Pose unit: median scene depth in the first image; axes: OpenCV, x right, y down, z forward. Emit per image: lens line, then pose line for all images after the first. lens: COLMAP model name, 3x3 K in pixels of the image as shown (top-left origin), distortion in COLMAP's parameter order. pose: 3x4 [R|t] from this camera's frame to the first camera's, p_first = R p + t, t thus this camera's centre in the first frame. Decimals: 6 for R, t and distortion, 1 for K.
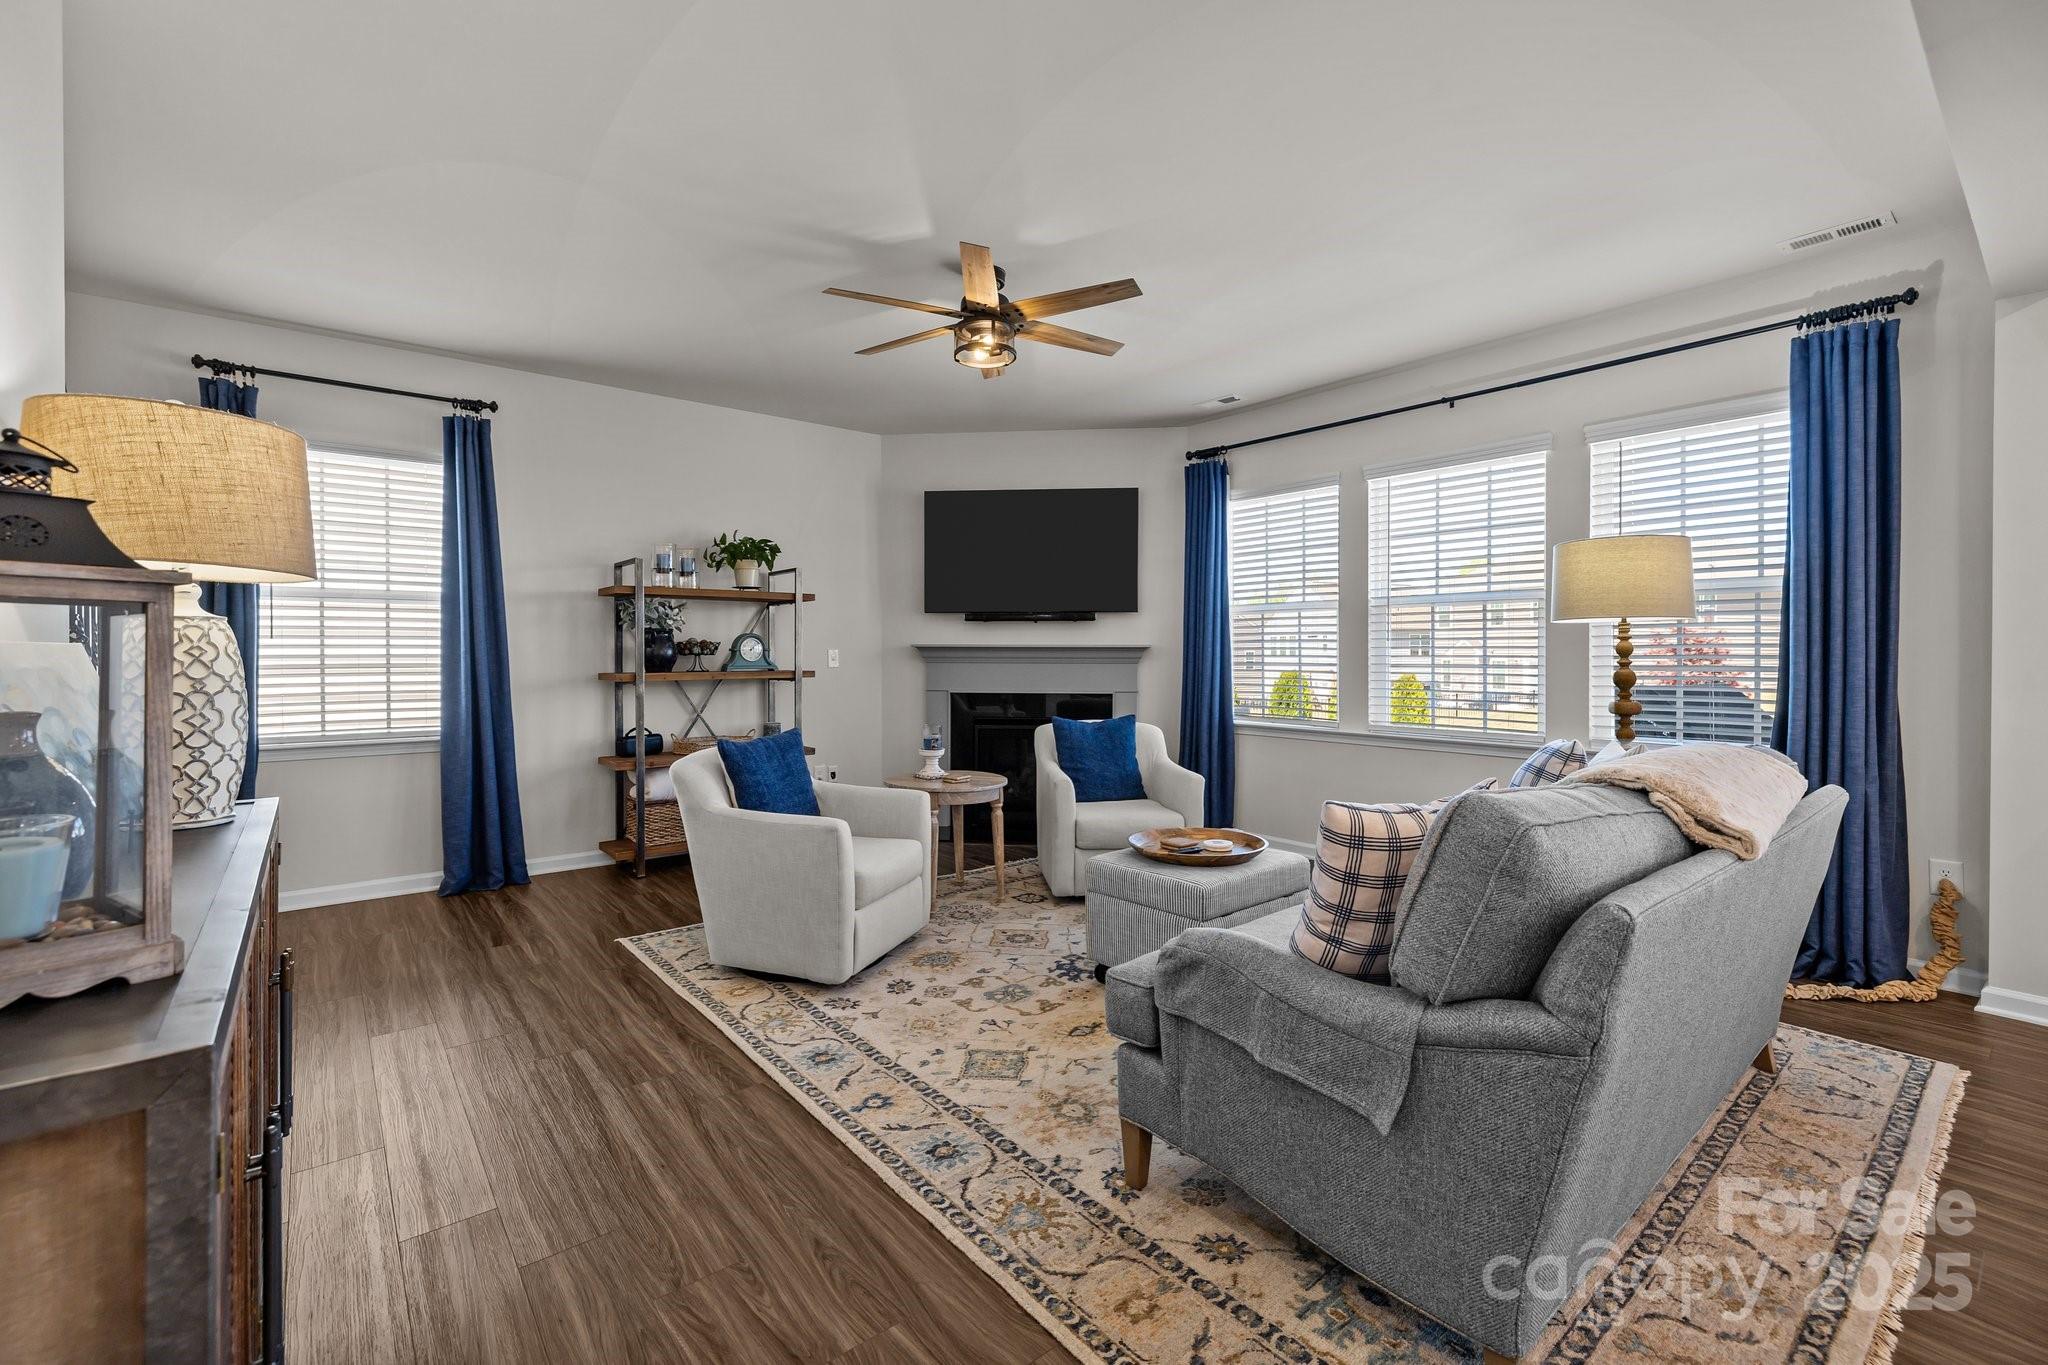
lens RADIAL K [[866.0, 0, 998.3], [0, 866.0, 661.7], [0, 0, 1]] dist [0.000956, -0.000820]
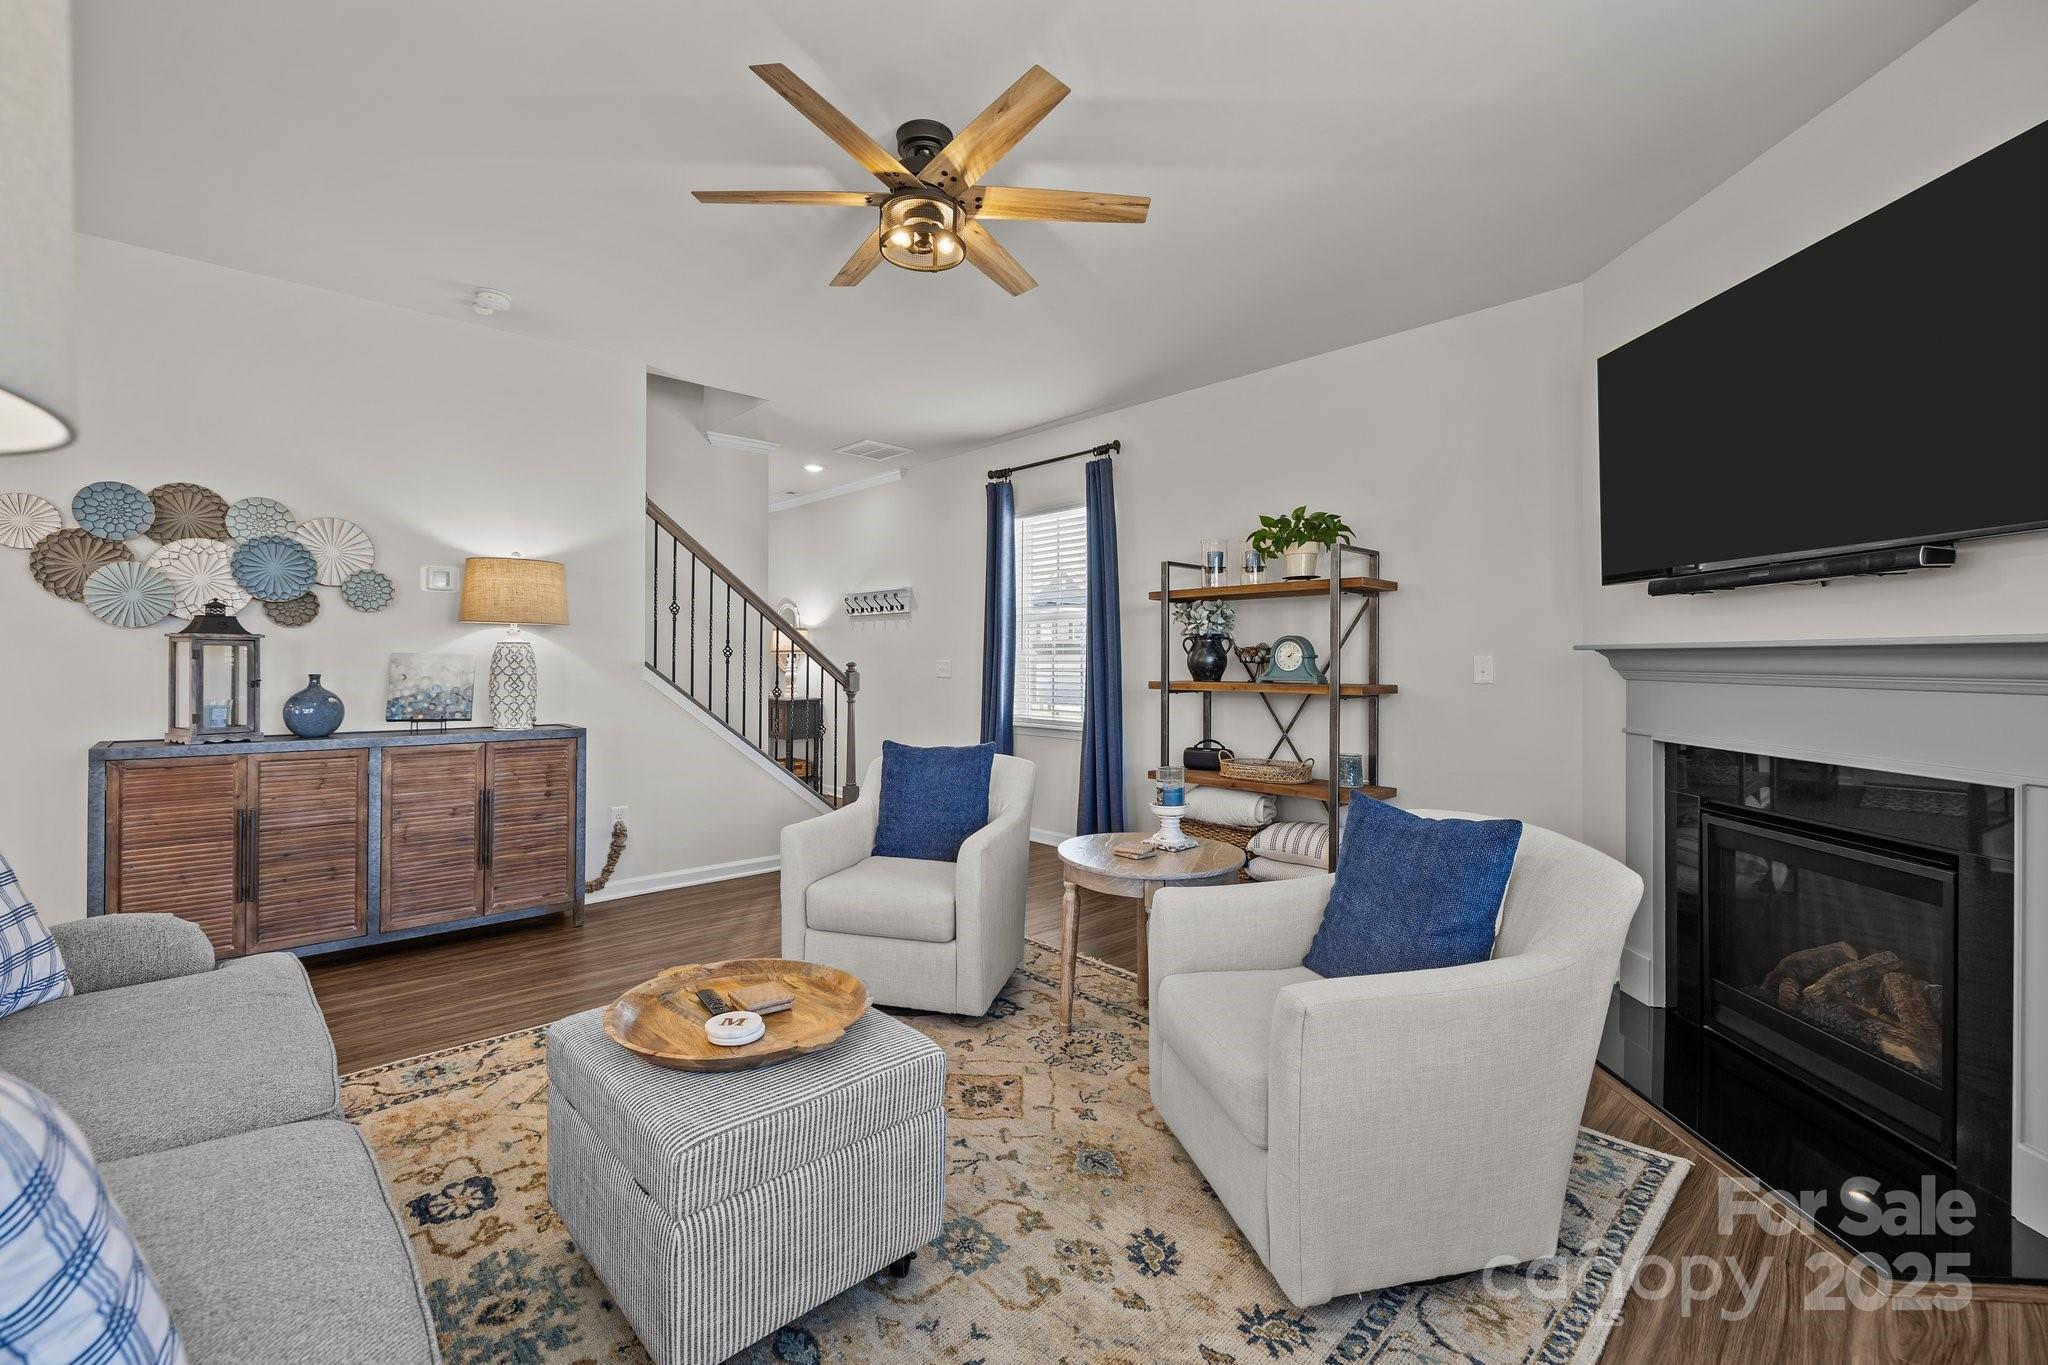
lens RADIAL K [[866.0, 0, 1023.8], [0, 866.0, 657.8], [0, 0, 1]] dist [0.000956, -0.000820]
pose [[0.077084, -0.001405, -0.997024, 0.575711], [-0.013342, 0.999908, -0.002440, -0.008061], [0.996935, 0.013490, 0.077058, 0.827415]]
